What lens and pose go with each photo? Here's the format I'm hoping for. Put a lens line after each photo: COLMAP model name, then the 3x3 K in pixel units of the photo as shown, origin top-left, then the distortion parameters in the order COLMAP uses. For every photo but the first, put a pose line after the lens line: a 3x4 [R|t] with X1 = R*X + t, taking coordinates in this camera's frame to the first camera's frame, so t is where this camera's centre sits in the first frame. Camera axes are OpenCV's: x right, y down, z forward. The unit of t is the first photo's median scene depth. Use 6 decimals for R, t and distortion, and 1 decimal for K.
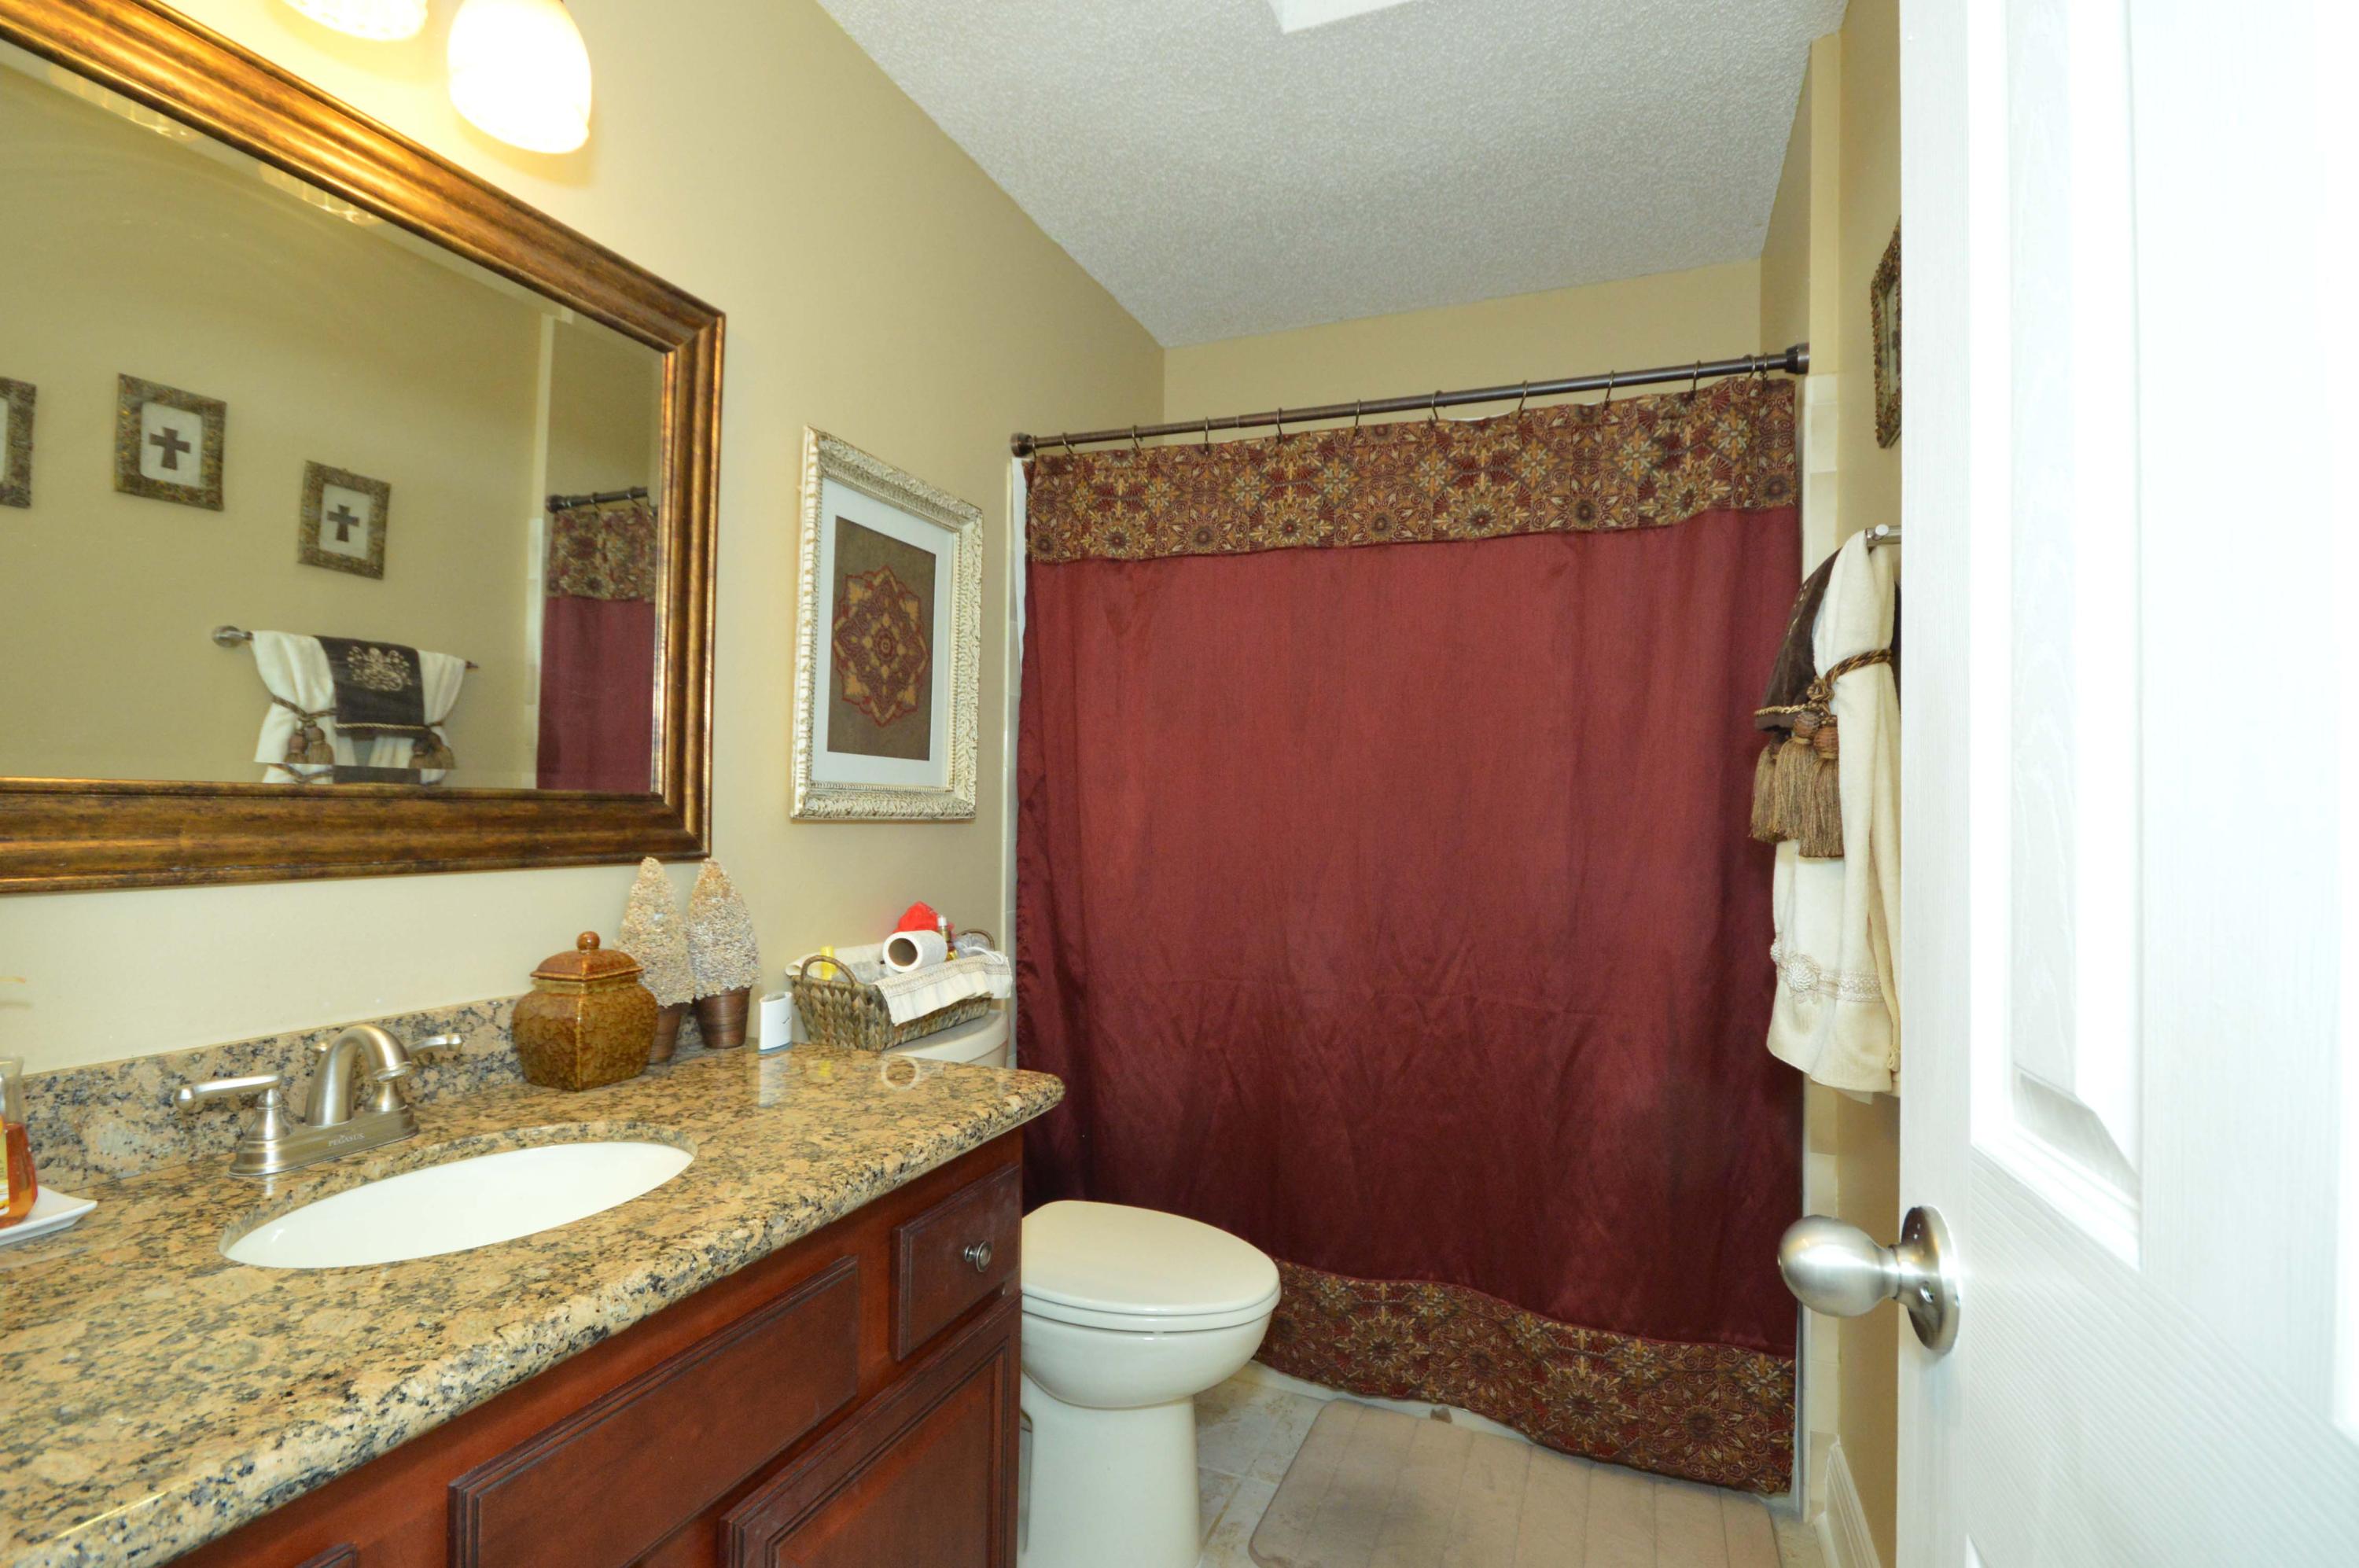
lens RADIAL K [[1091.3, 0, 1176.1], [0, 1091.3, 782.9], [0, 0, 1]] dist [0.003189, -0.007828]
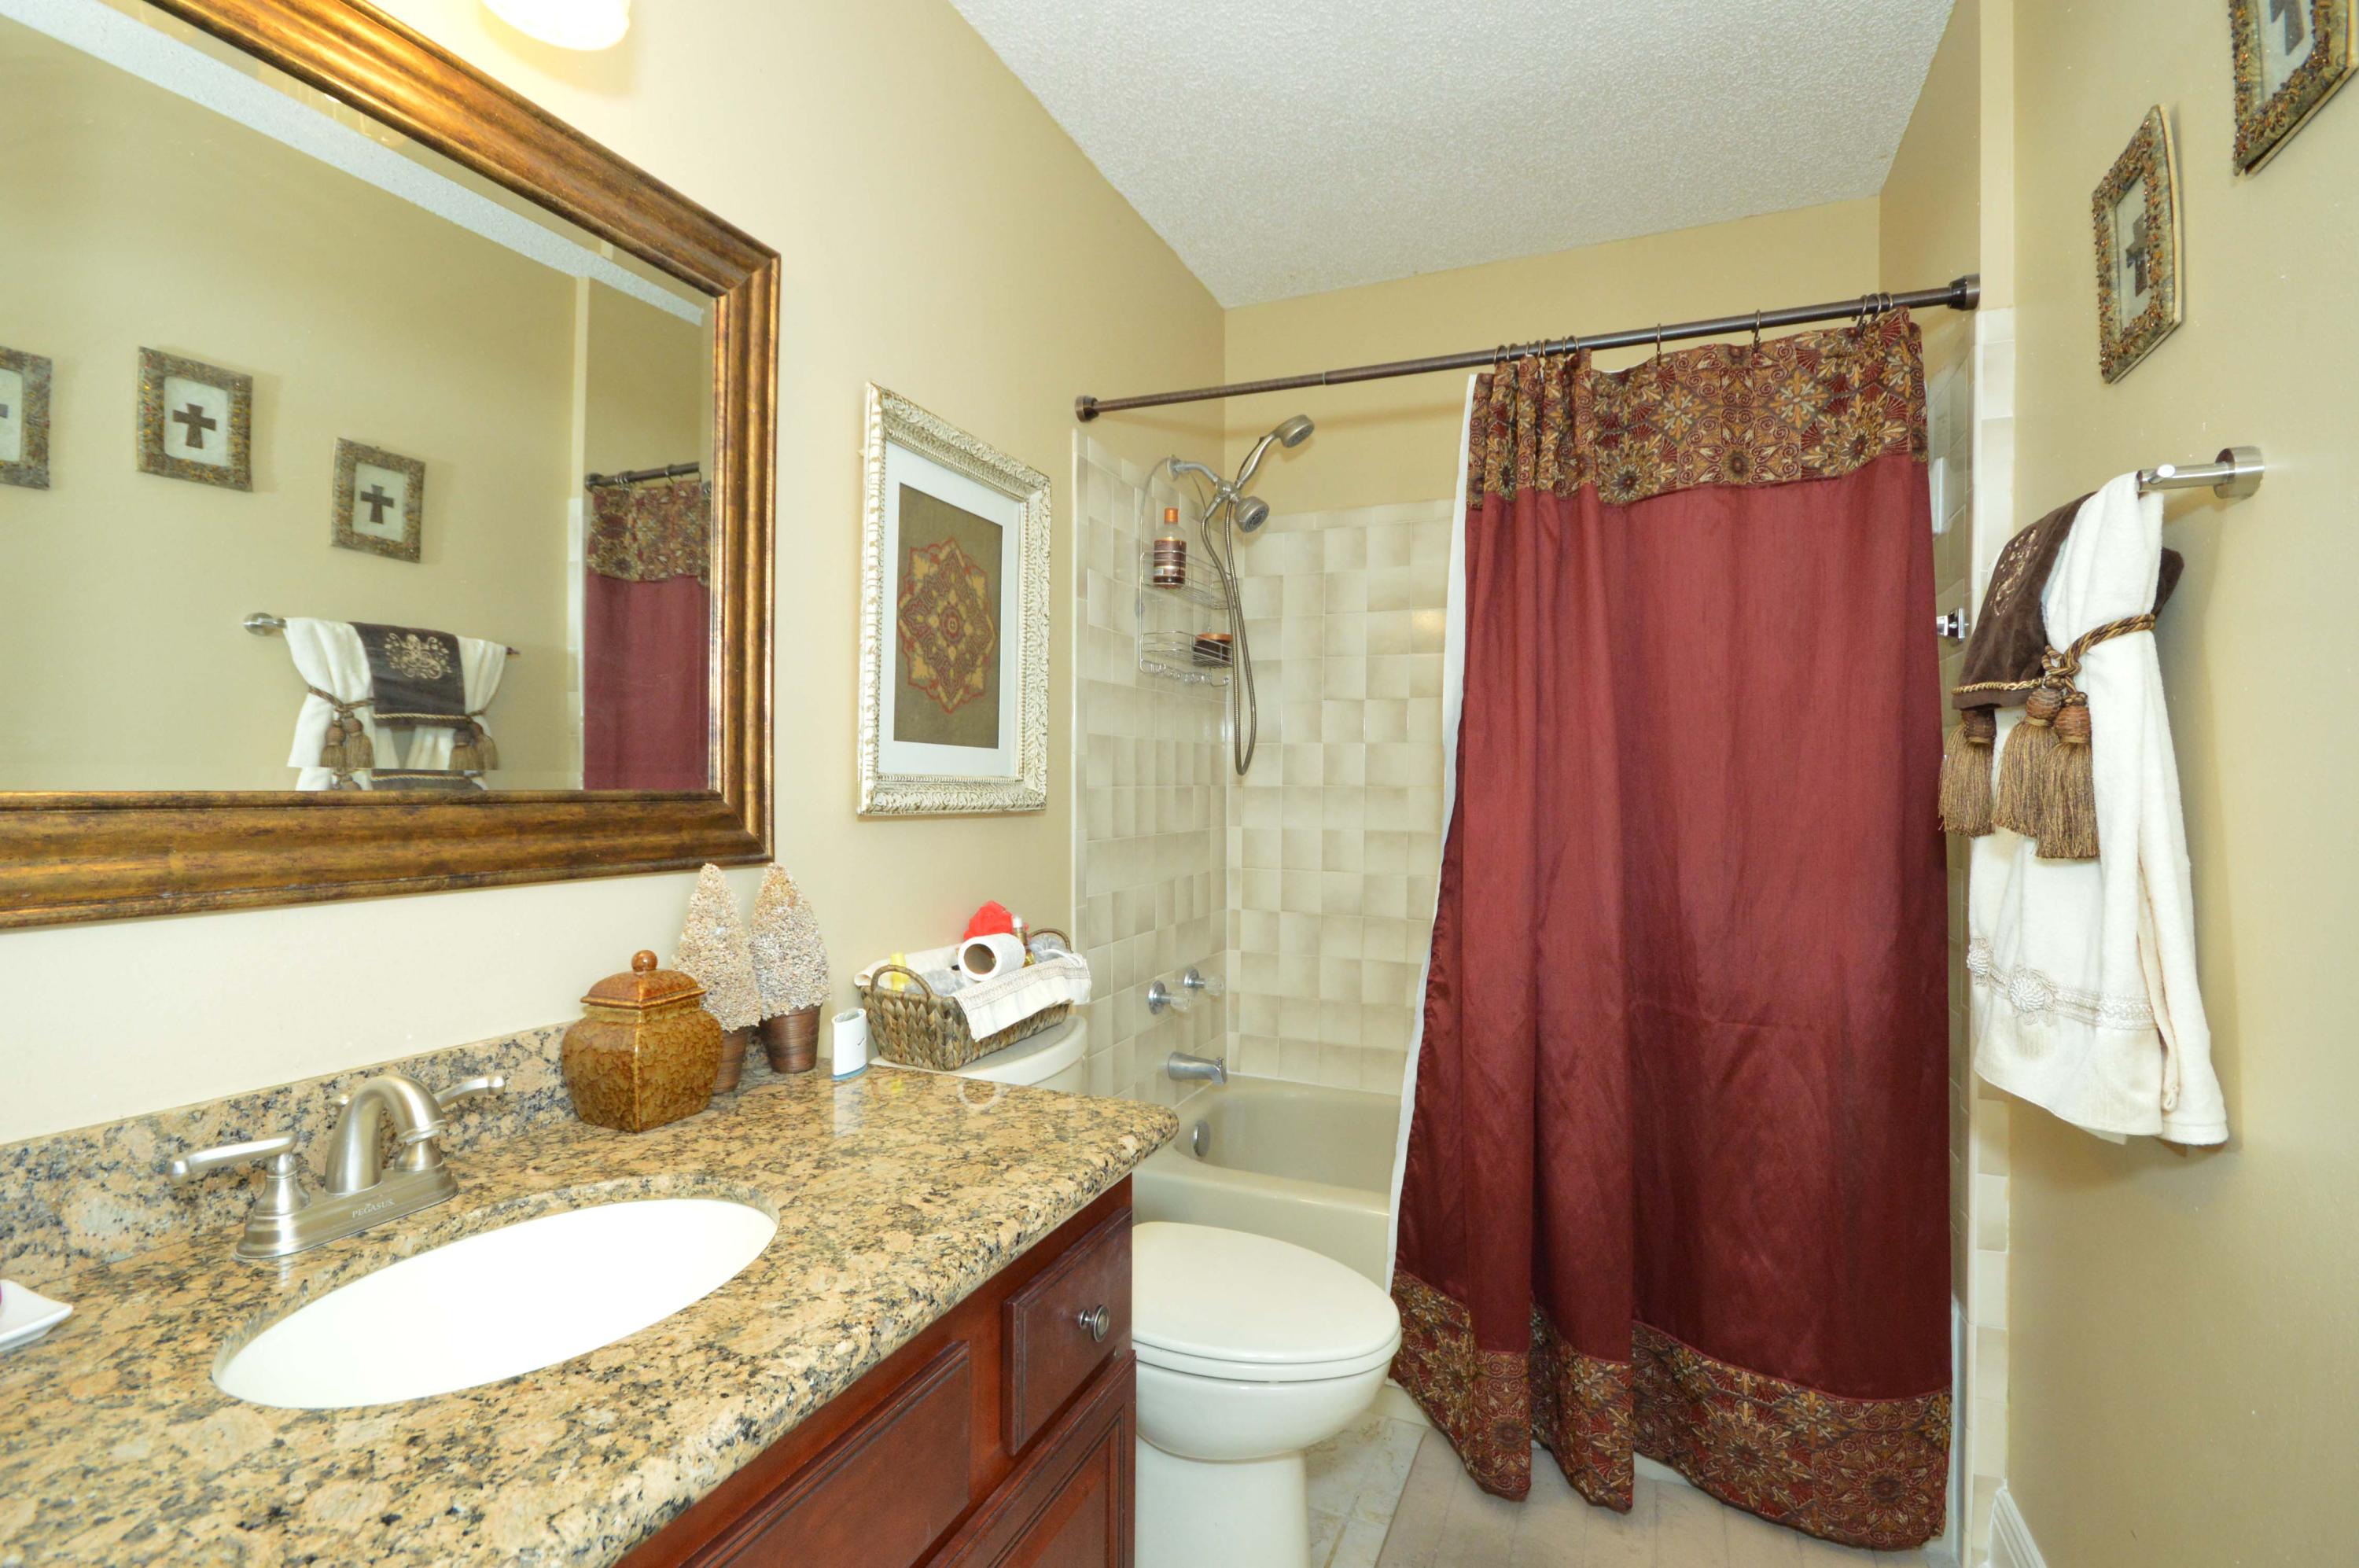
lens RADIAL K [[1075.9, 0, 1179.5], [0, 1075.9, 784.0], [0, 0, 1]] dist [0.003575, -0.010875]
pose [[0.999720, -0.007905, -0.022297, -0.087488], [0.008378, 0.999741, 0.021156, -0.014162], [0.022124, -0.021337, 0.999528, 0.146138]]
